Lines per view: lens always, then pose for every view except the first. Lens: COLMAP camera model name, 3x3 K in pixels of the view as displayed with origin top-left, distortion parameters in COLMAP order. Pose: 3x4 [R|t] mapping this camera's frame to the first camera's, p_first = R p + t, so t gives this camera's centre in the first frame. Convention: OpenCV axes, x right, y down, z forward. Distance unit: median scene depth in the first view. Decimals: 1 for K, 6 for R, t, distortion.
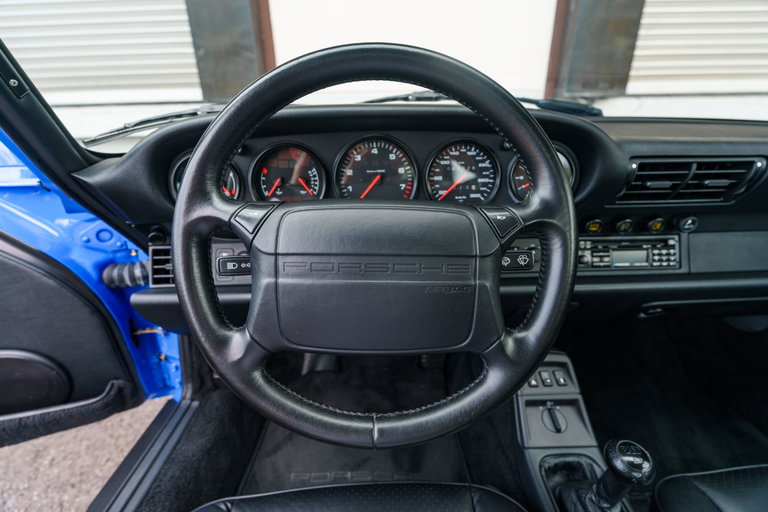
lens RADIAL K [[348.5, 0, 386.0], [0, 348.5, 254.0], [0, 0, 1]] dist [-0.004978, 0.002252]
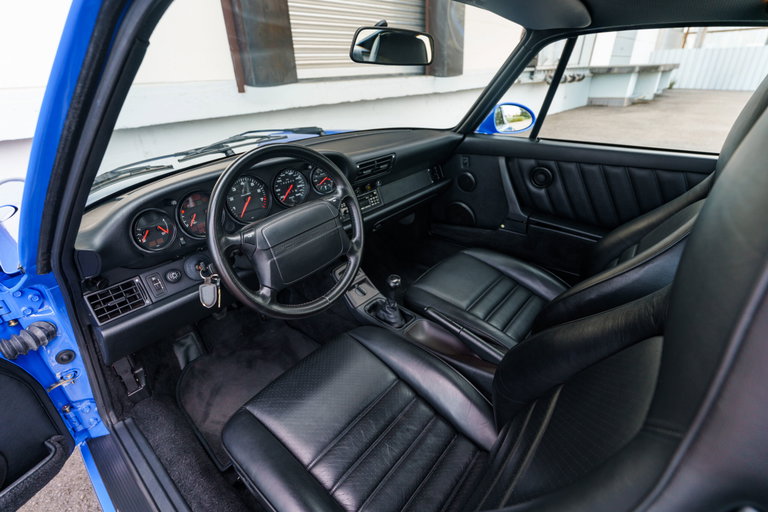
lens RADIAL K [[348.5, 0, 382.5], [0, 348.5, 257.9], [0, 0, 1]] dist [-0.004978, 0.002252]
pose [[0.678262, -0.354430, 0.643692, -0.709510], [0.295521, 0.933593, 0.202663, -0.085989], [-0.672776, 0.052765, 0.737962, -0.632037]]
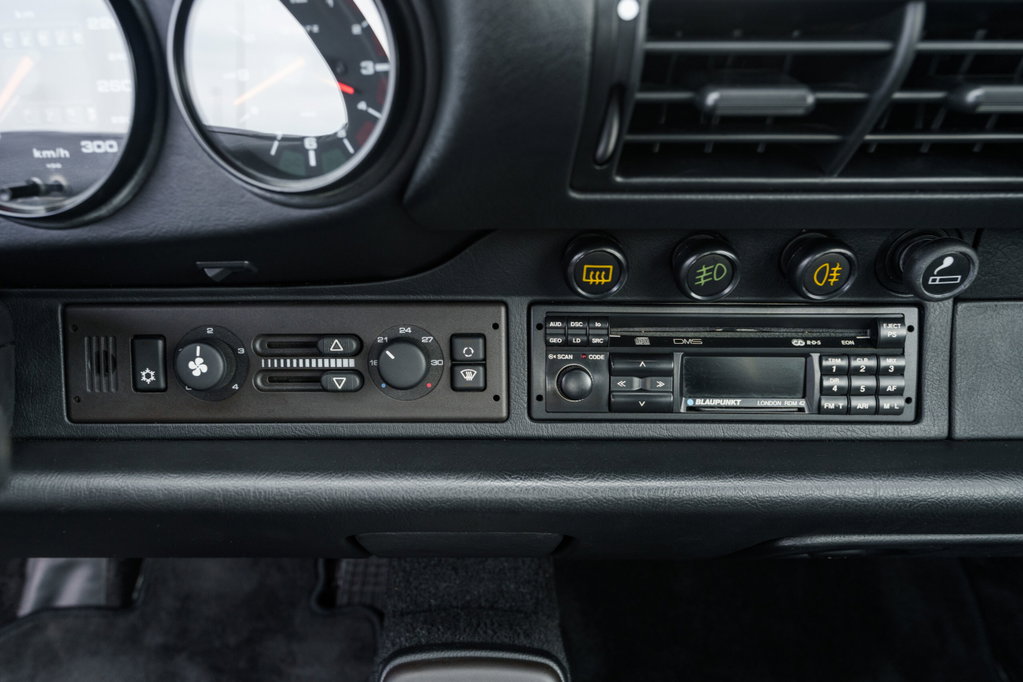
lens RADIAL K [[667.1, 0, 469.2], [0, 667.1, 335.7], [0, 0, 1]] dist [0.006533, 0.004661]
pose [[0.999146, 0.027136, -0.031169, 0.508855], [-0.025500, 0.998336, 0.051728, -0.051971], [0.032521, -0.050889, 0.998175, 0.450180]]
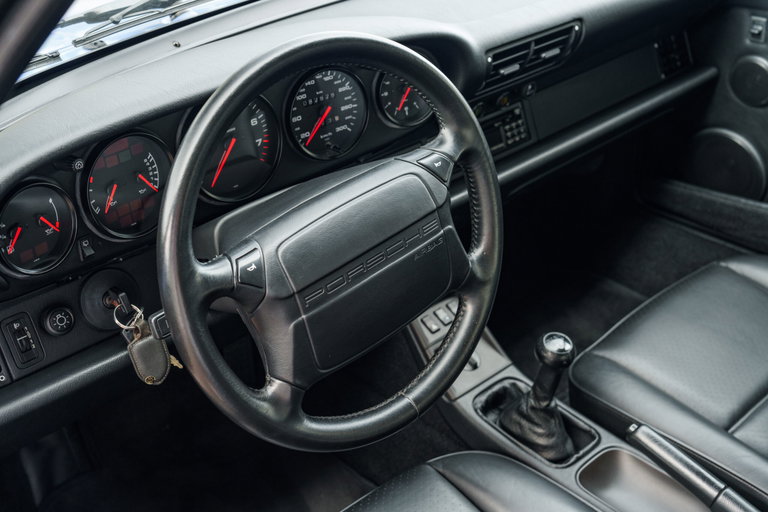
lens RADIAL K [[905.5, 0, 386.2], [0, 905.5, 252.6], [0, 0, 1]] dist [0.021035, 0.000000]
pose [[0.763177, -0.339713, 0.549688, -0.798313], [0.250497, 0.939675, 0.232943, -0.321789], [-0.595661, -0.040082, 0.802235, -0.633556]]
